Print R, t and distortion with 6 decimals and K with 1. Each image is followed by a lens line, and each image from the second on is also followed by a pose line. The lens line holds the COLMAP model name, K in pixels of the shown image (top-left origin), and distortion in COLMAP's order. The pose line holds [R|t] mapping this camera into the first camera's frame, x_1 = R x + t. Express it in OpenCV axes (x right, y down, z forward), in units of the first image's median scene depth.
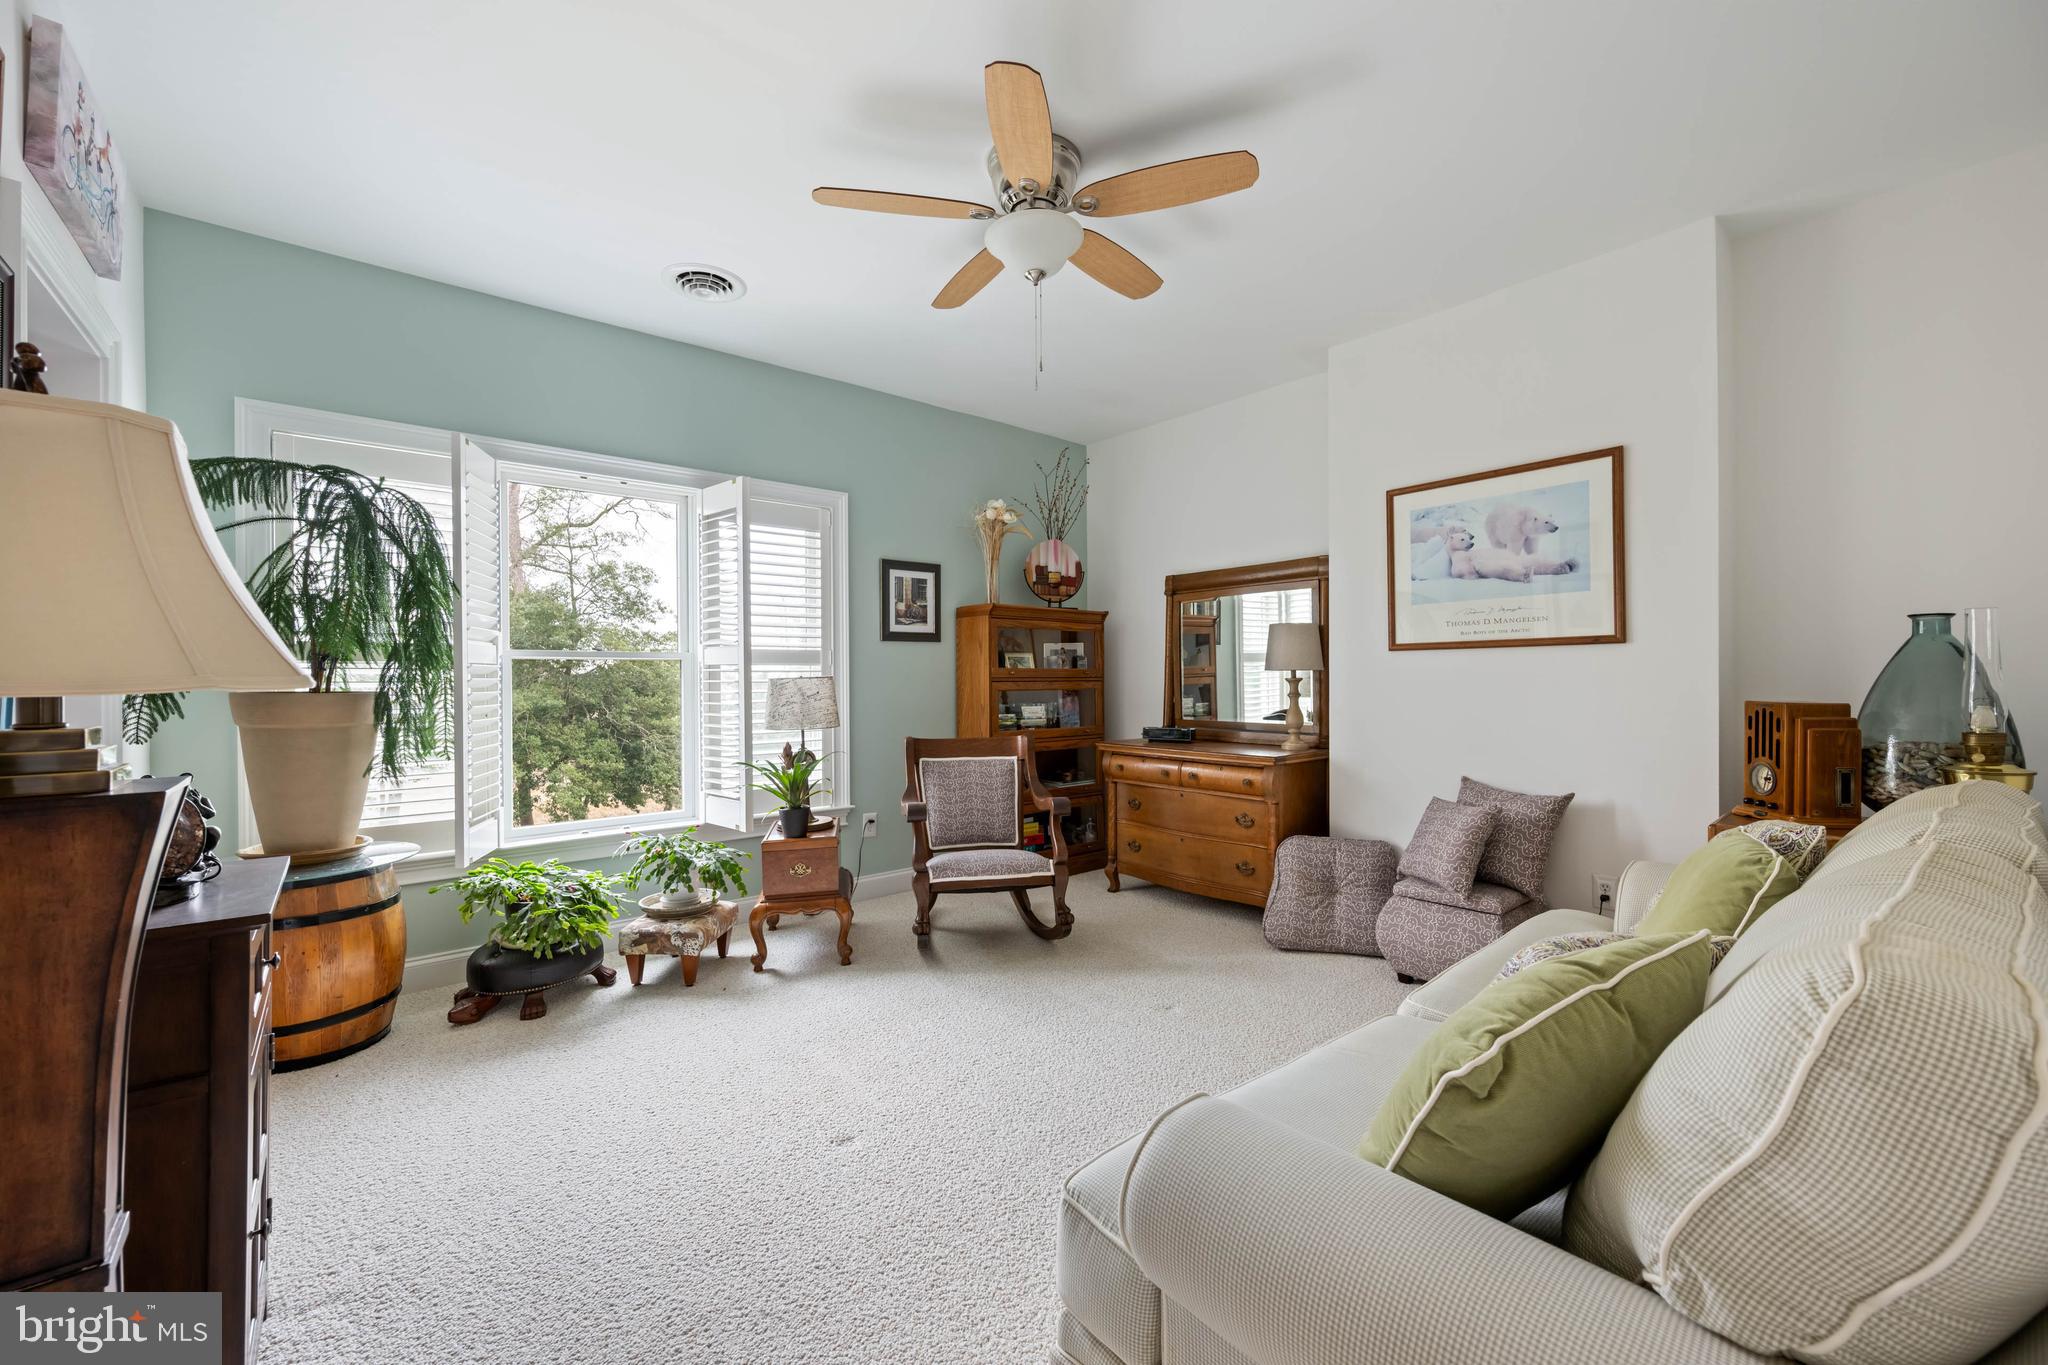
lens RADIAL K [[810.3, 0, 1025.9], [0, 810.3, 683.6], [0, 0, 1]] dist [0.002396, 0.000117]
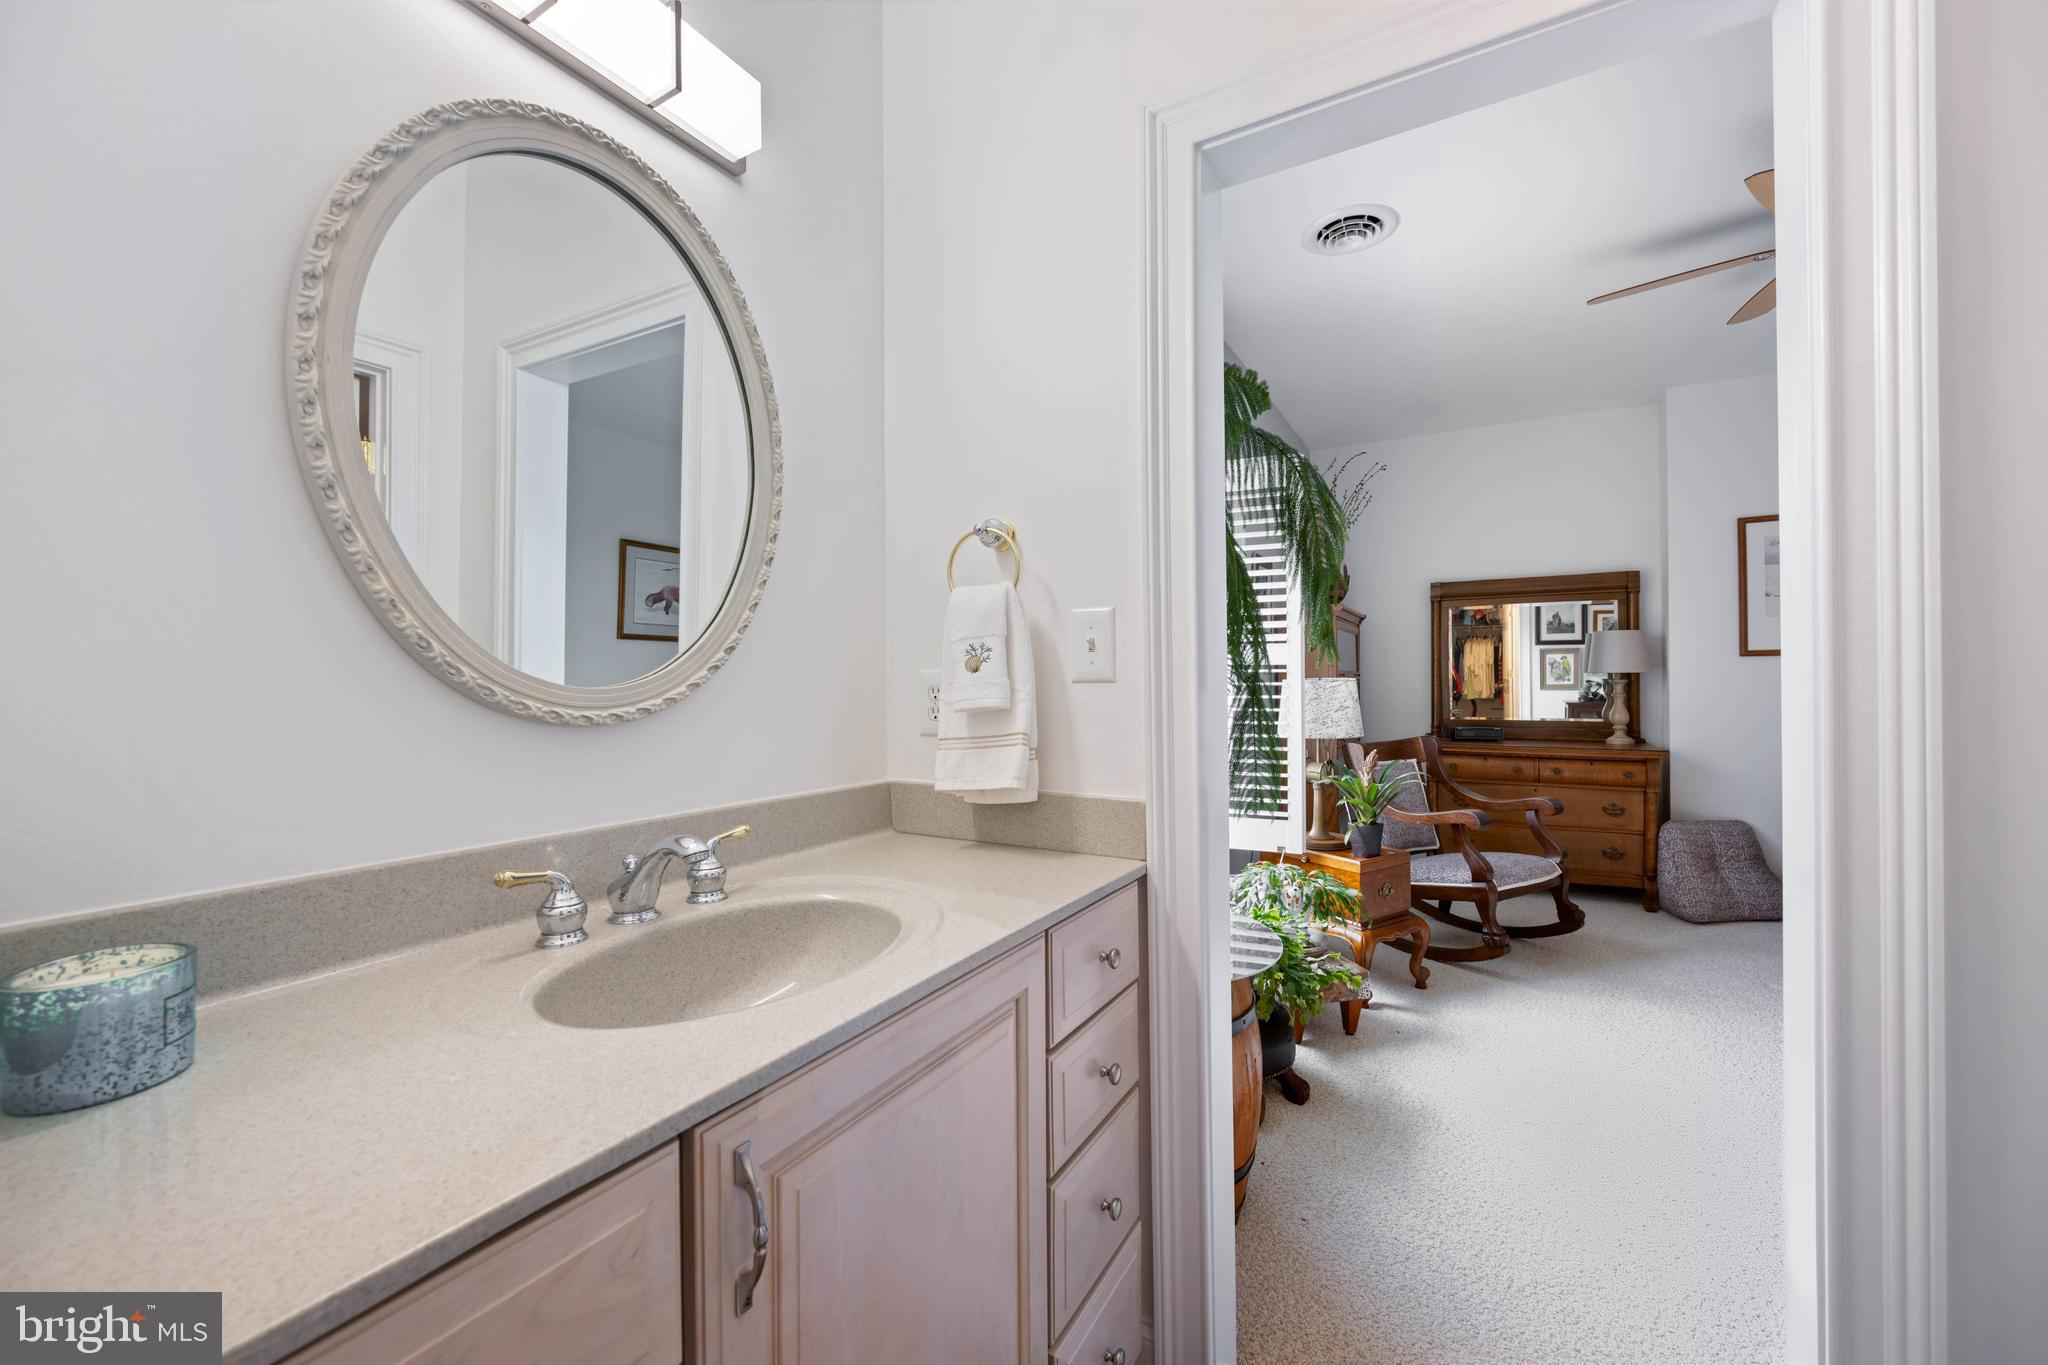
lens RADIAL K [[810.3, 0, 1019.9], [0, 810.3, 681.6], [0, 0, 1]] dist [0.002396, 0.000117]
pose [[0.939920, -0.004827, 0.341360, -0.878538], [0.004489, 0.999988, 0.001780, -0.010726], [-0.341365, -0.000141, 0.939931, 0.248891]]
